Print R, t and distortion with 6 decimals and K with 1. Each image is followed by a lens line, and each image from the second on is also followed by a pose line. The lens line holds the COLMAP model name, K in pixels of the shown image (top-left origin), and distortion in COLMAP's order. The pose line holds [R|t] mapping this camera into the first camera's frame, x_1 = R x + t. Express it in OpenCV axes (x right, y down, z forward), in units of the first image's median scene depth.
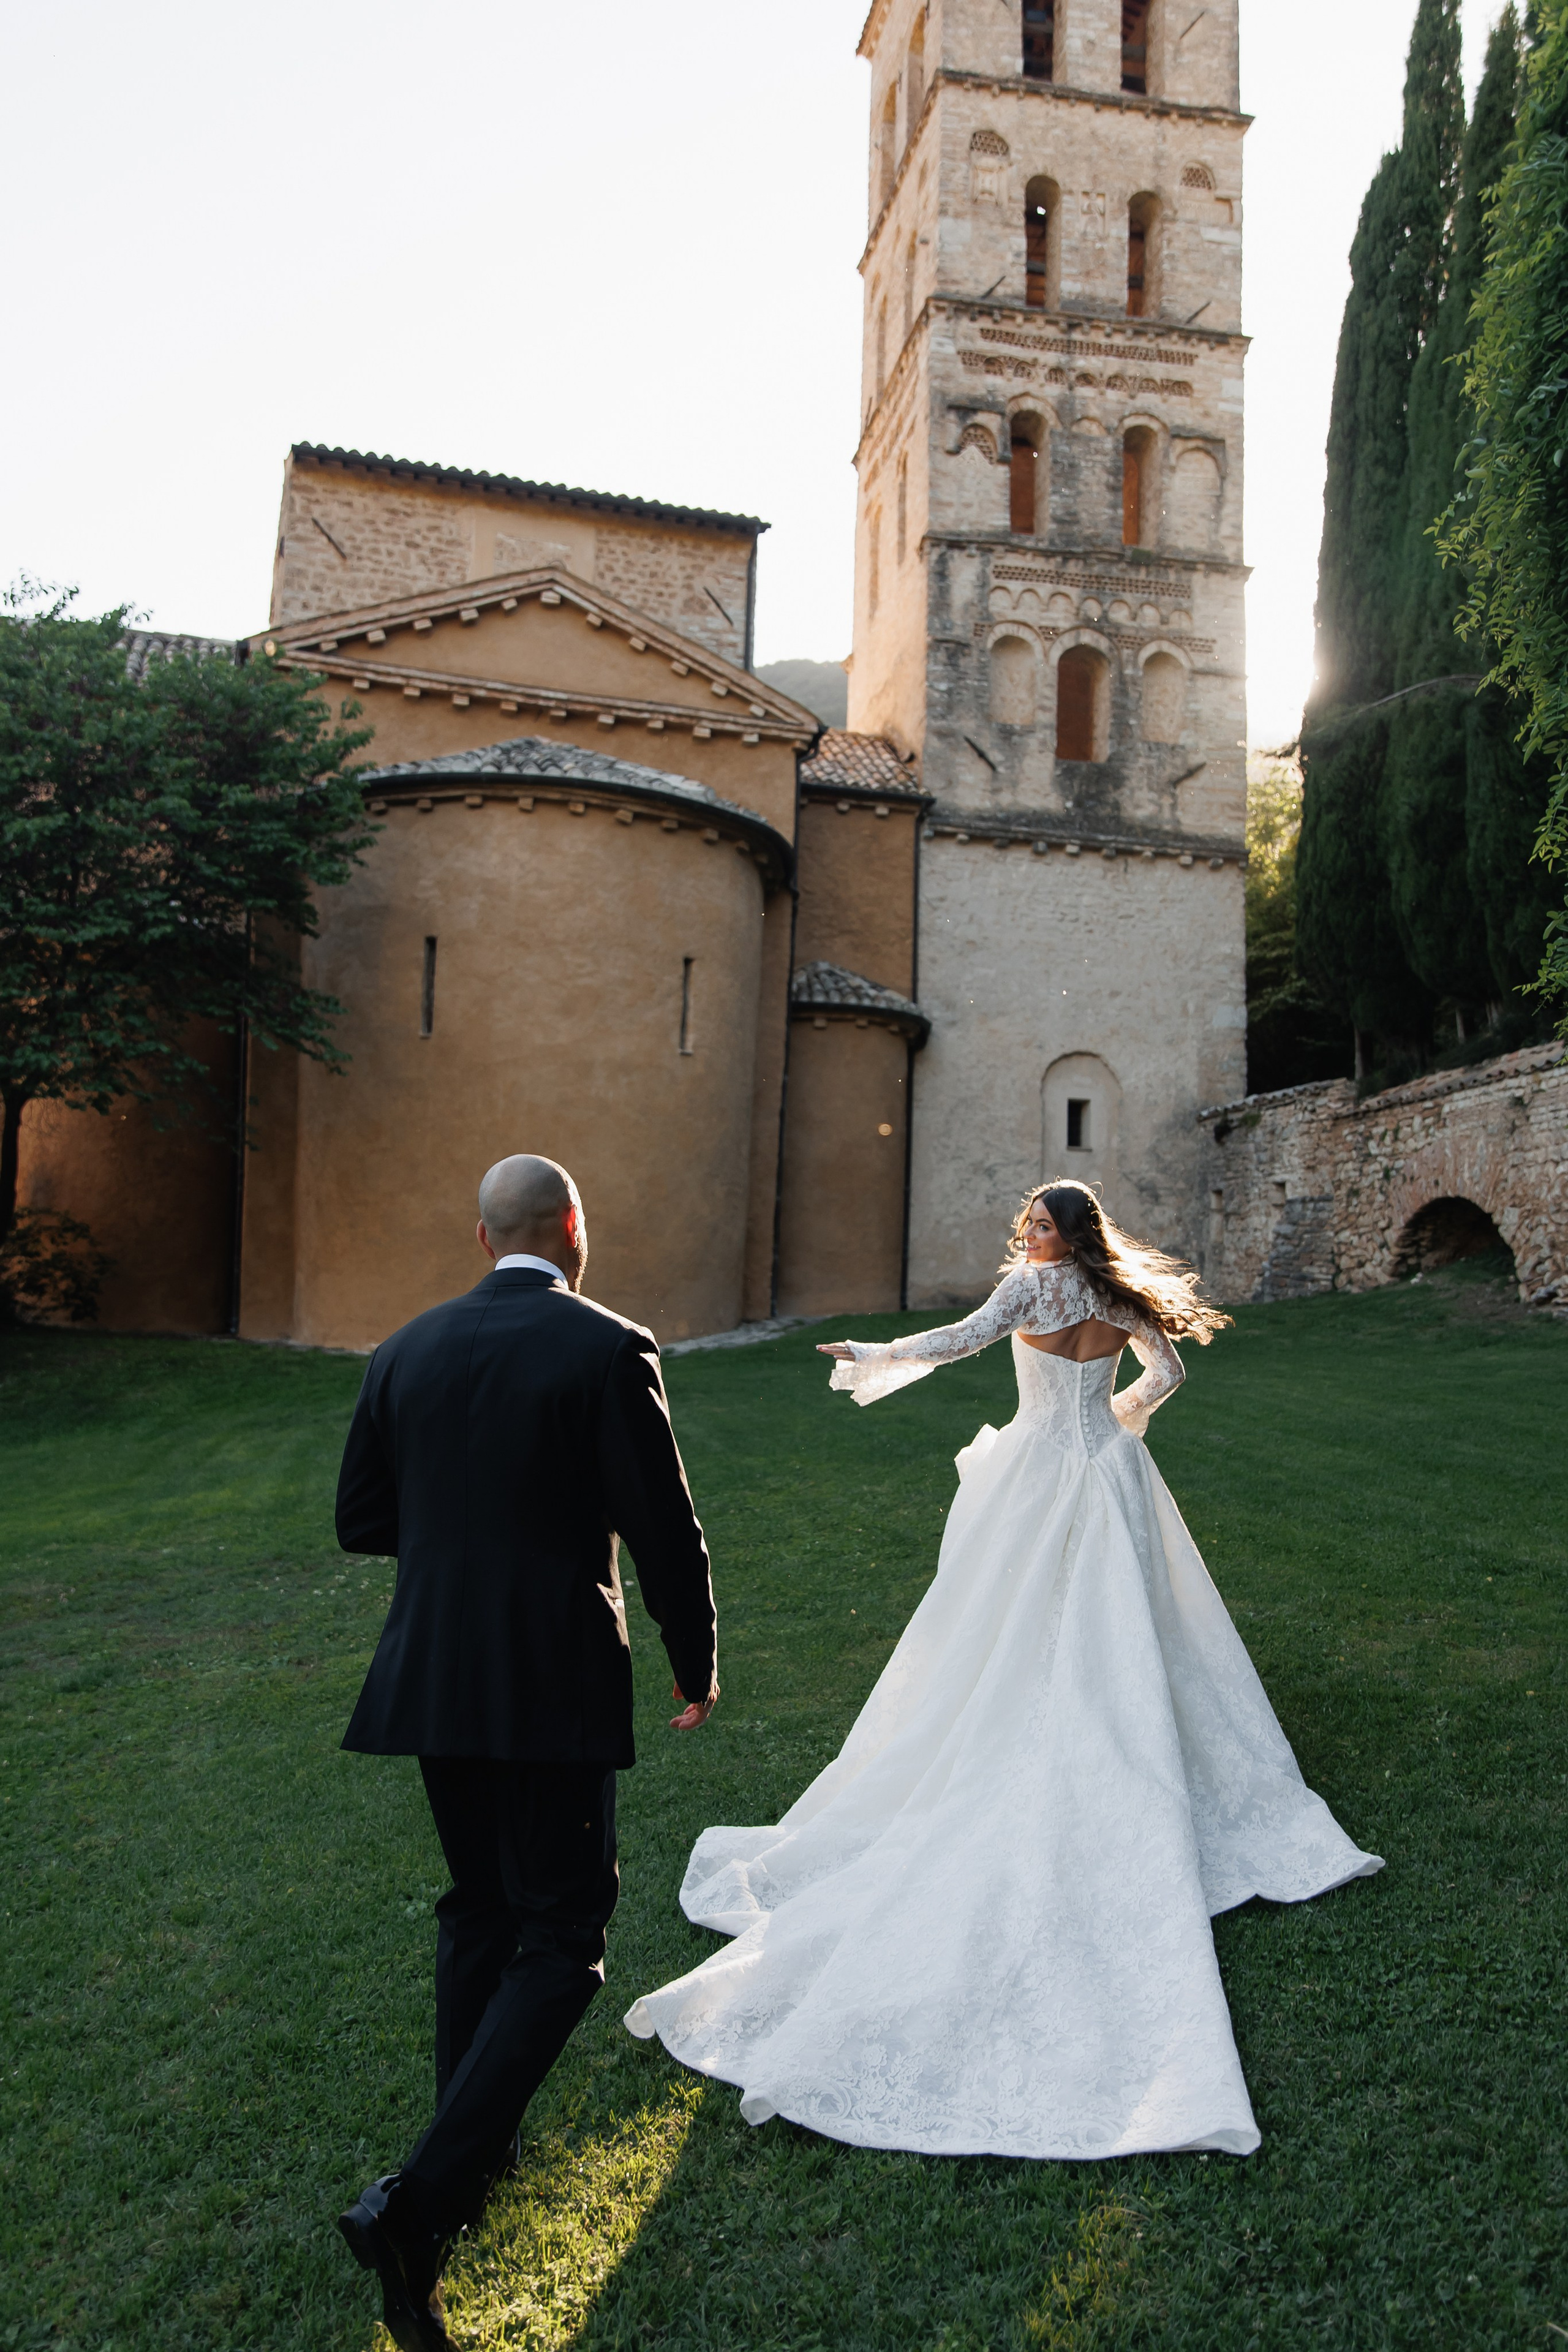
lens RADIAL K [[1754.5, 0, 775.0], [0, 1754.5, 1173.9], [0, 0, 1]] dist [-0.008182, 0.003683]
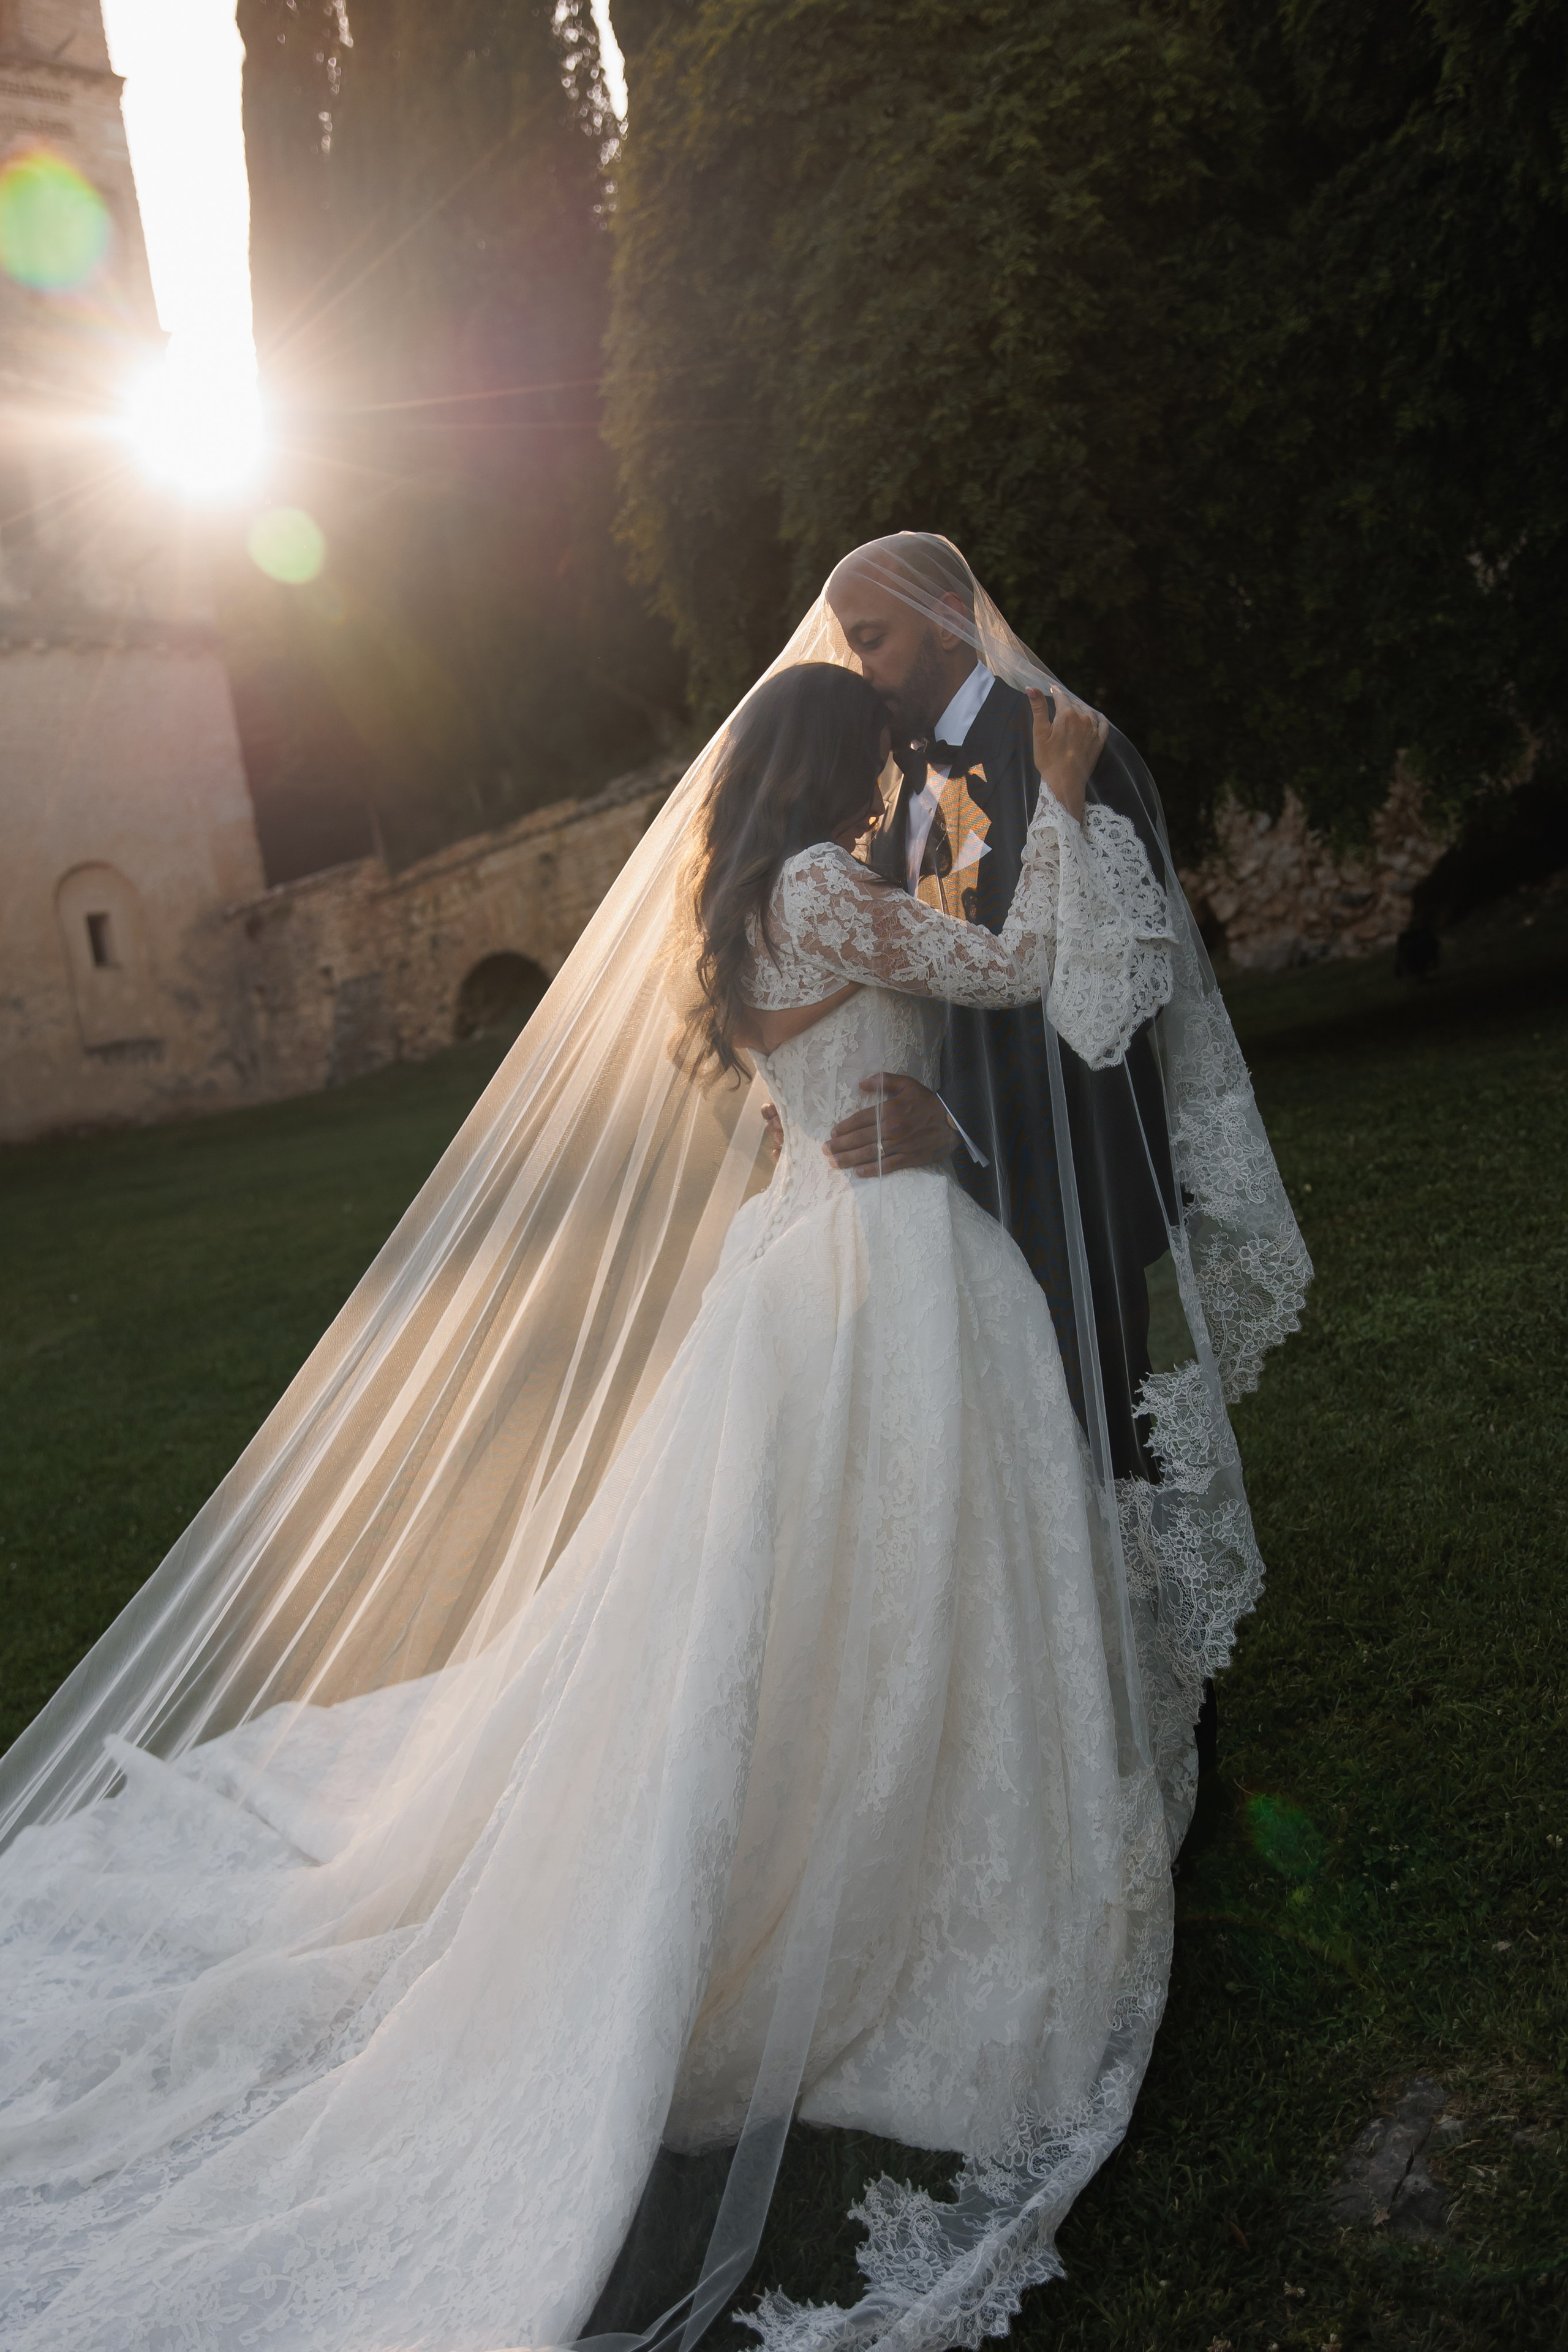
lens RADIAL K [[2087.7, 0, 781.6], [0, 2087.7, 1157.1], [0, 0, 1]] dist [-0.011860, -0.004372]
pose [[0.842814, -0.187399, 0.504525, -0.104788], [0.147727, 0.981969, 0.117959, 0.007954], [-0.517533, -0.024886, 0.855301, -0.147843]]
